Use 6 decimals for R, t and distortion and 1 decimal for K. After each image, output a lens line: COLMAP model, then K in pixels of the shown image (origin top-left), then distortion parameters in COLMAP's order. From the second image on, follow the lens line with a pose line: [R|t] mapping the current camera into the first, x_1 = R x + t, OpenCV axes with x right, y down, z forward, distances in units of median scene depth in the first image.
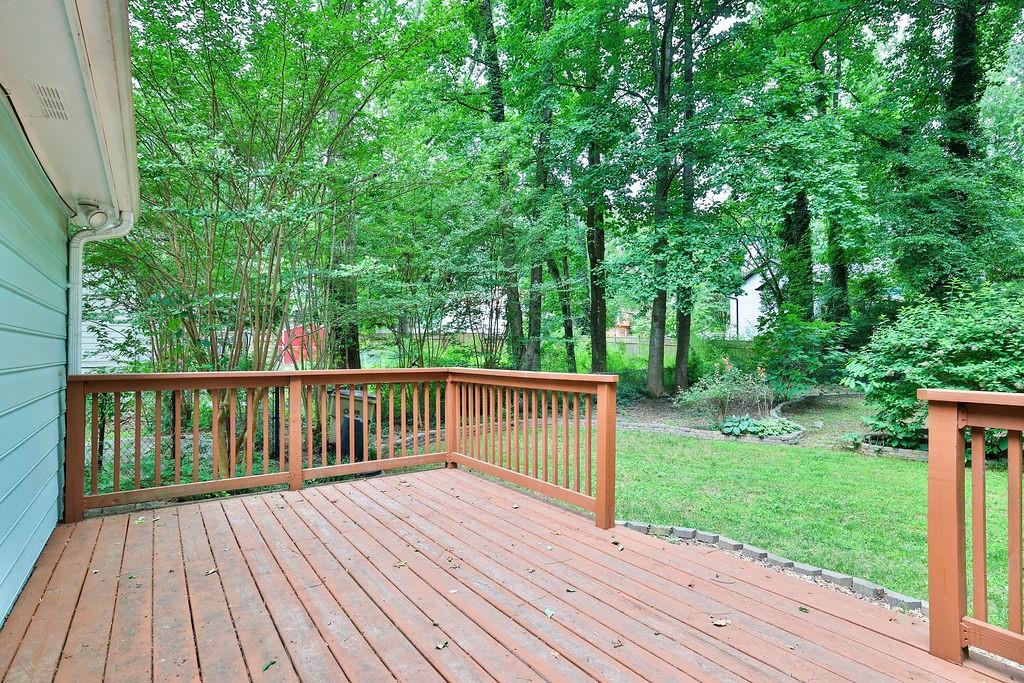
lens RADIAL K [[520.7, 0, 510.0], [0, 520.7, 347.2], [0, 0, 1]] dist [-0.002879, 0.000321]
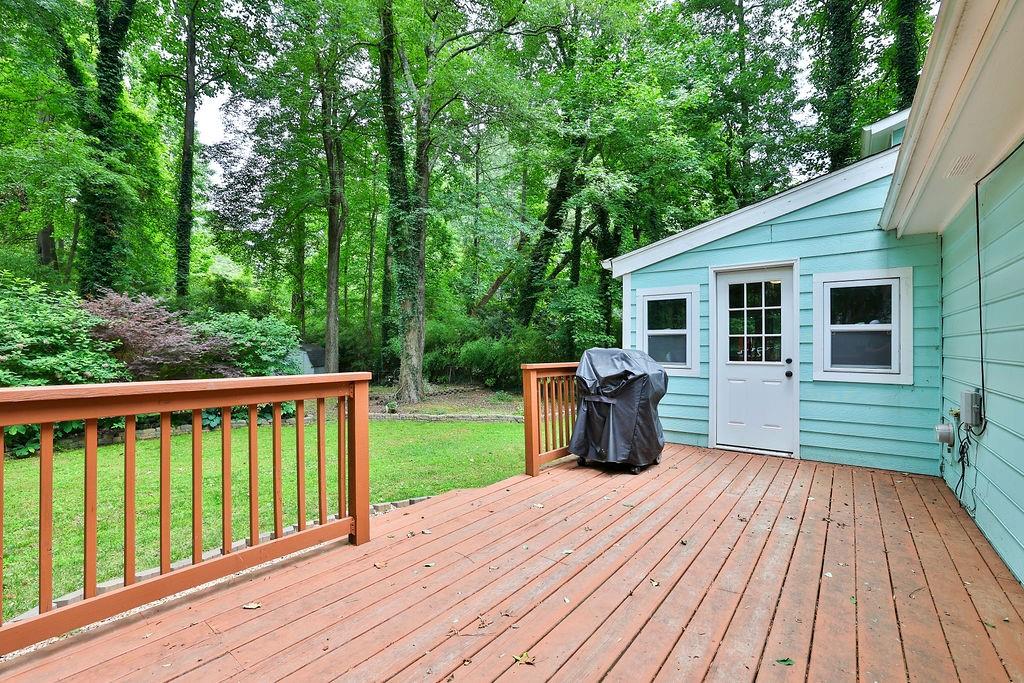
lens RADIAL K [[442.8, 0, 510.7], [0, 442.8, 348.3], [0, 0, 1]] dist [-0.027295, 0.007092]
pose [[-0.293196, 0.000987, 0.956052, -0.719724], [-0.016964, 0.999837, -0.006234, 0.014959], [-0.955902, -0.018047, -0.293132, 1.143971]]
